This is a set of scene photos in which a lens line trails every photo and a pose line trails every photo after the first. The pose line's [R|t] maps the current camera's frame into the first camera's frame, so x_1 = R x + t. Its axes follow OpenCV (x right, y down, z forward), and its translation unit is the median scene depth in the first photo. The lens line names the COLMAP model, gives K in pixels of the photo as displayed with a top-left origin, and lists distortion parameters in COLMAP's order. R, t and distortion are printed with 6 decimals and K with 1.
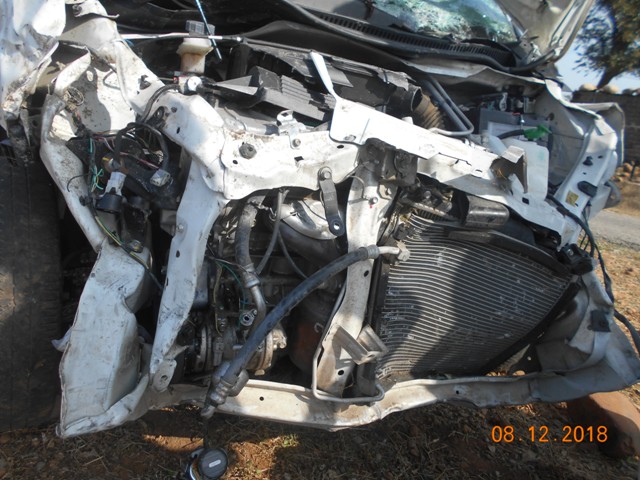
lens RADIAL K [[495.6, 0, 320.0], [0, 495.6, 240.0], [0, 0, 1]] dist [-0.007558, 0.006293]
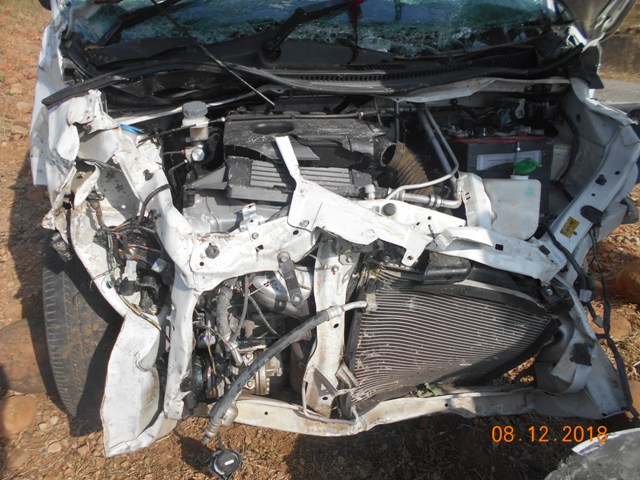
lens RADIAL K [[495.6, 0, 320.0], [0, 495.6, 240.0], [0, 0, 1]] dist [-0.007558, 0.006293]
pose [[0.964497, -0.017697, -0.263500, 0.369826], [0.067967, 0.980777, 0.182912, -0.349539], [0.255197, -0.194327, 0.947160, -0.083944]]
